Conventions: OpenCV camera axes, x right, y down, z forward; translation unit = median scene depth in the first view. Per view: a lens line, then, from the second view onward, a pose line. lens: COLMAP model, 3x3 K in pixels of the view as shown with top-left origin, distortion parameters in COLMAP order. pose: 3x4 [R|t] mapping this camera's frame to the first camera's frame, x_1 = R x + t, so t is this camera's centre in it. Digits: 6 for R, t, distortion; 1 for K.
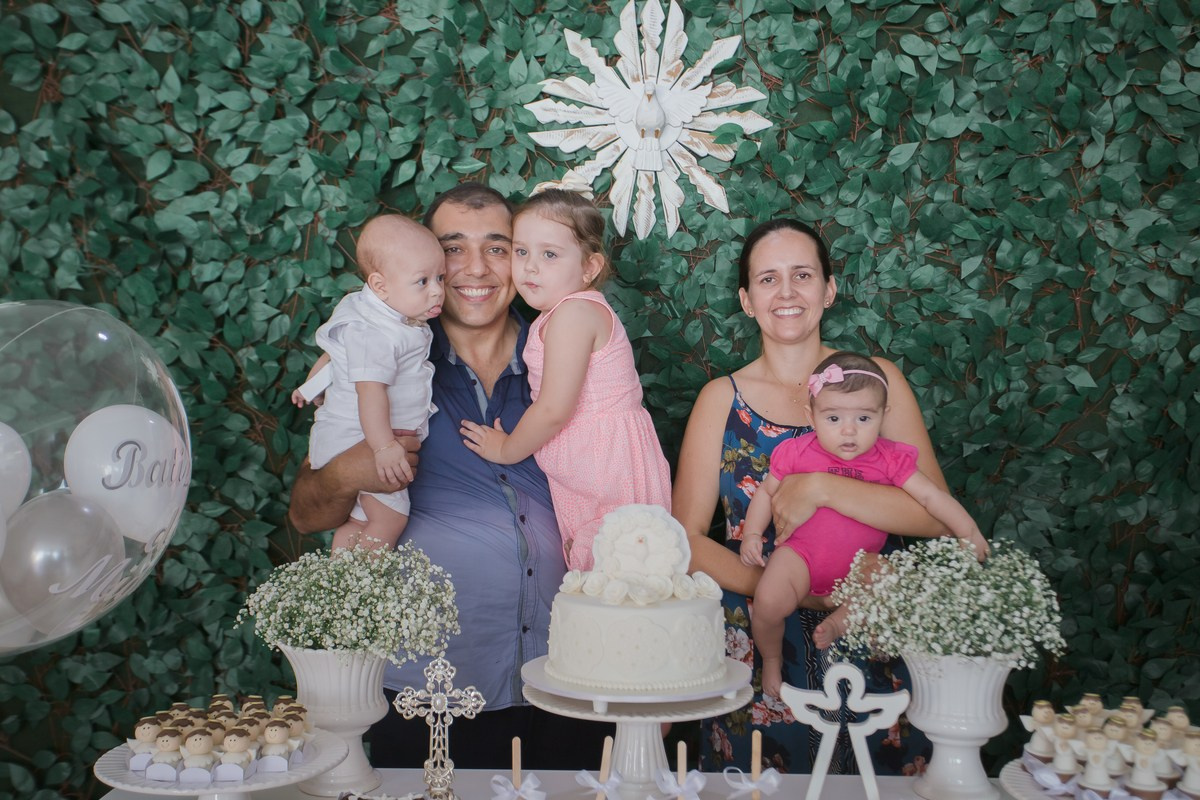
lens RADIAL K [[1290.7, 0, 600.0], [0, 1290.7, 400.0], [0, 0, 1]] dist [0.013237, 0.115424]
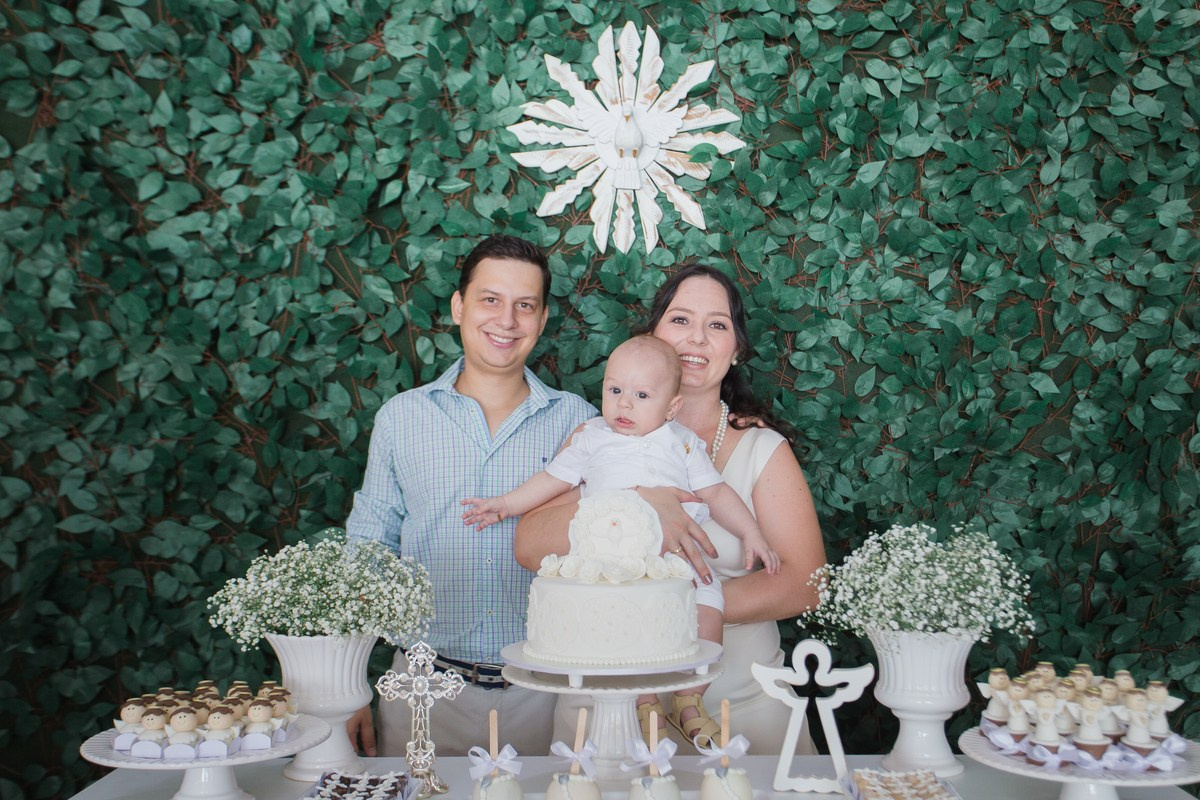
lens RADIAL K [[1280.7, 0, 632.9], [0, 1280.7, 400.4], [0, 0, 1]] dist [0.003321, 0.104285]
pose [[0.999608, -0.010735, 0.025841, 0.013597], [0.011745, 0.999161, -0.039234, 0.032520], [-0.025398, 0.039522, 0.998896, -0.021342]]
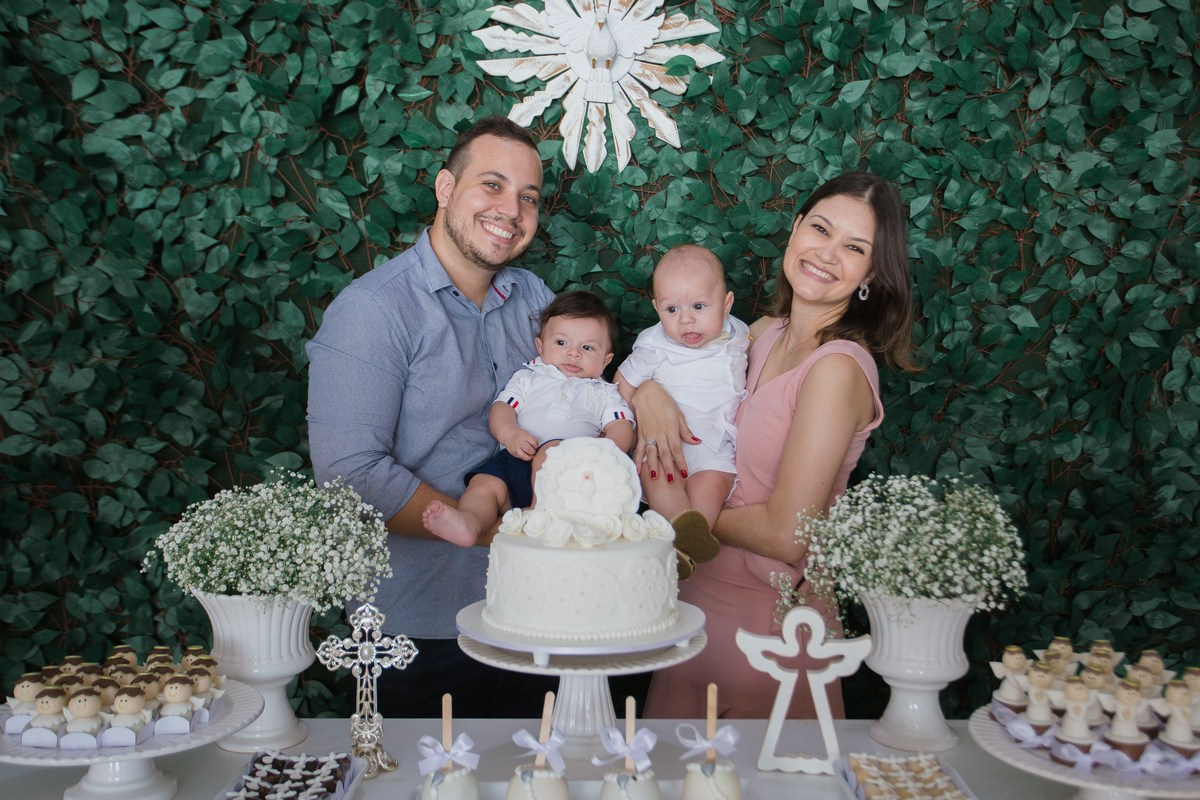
lens RADIAL K [[1144.7, 0, 628.0], [0, 1144.7, 401.5], [0, 0, 1]] dist [-0.016368, 0.095354]
pose [[0.998058, 0.004597, 0.062120, 0.006286], [-0.007128, 0.999150, 0.040594, 0.014232], [-0.061881, -0.040958, 0.997243, 0.121874]]
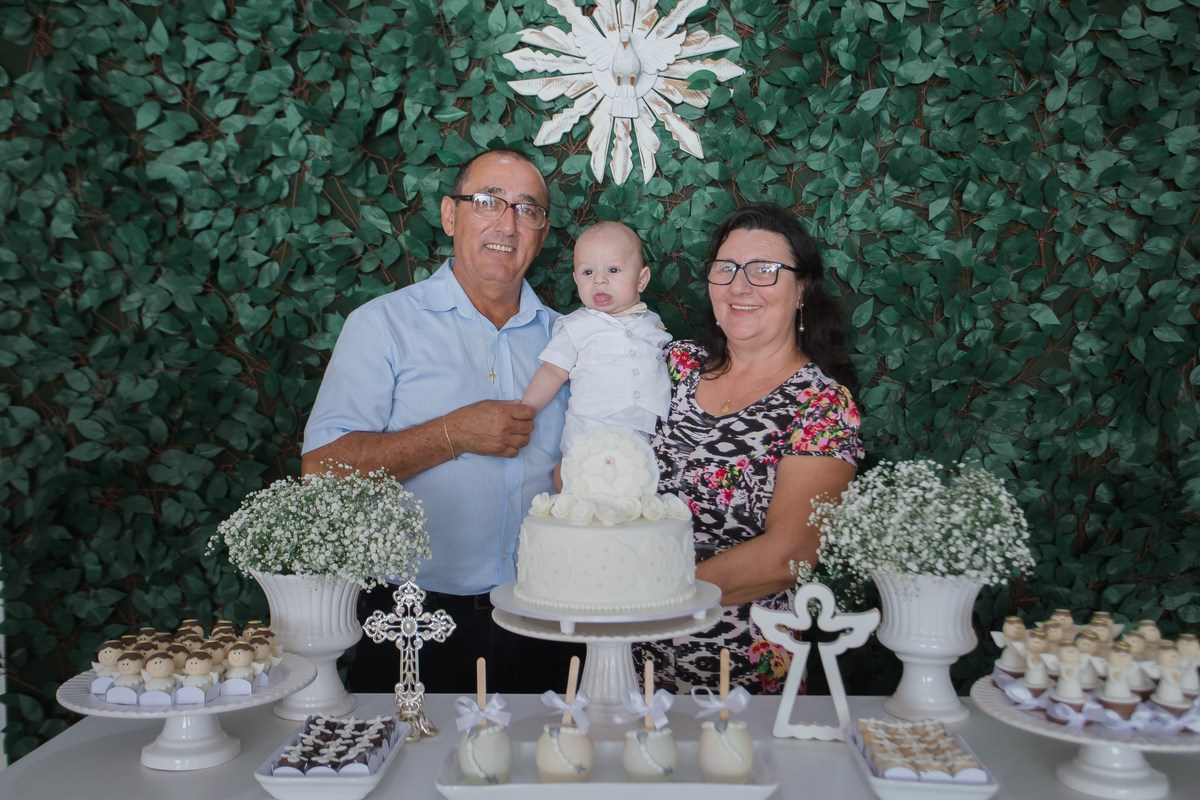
lens RADIAL K [[1160.3, 0, 600.7], [0, 1160.3, 401.1], [0, 0, 1]] dist [-0.004790, 0.099318]
pose [[0.999957, -0.009188, -0.001089, 0.017216], [0.009210, 0.999700, 0.022691, 0.027079], [0.000880, -0.022700, 0.999742, 0.070995]]
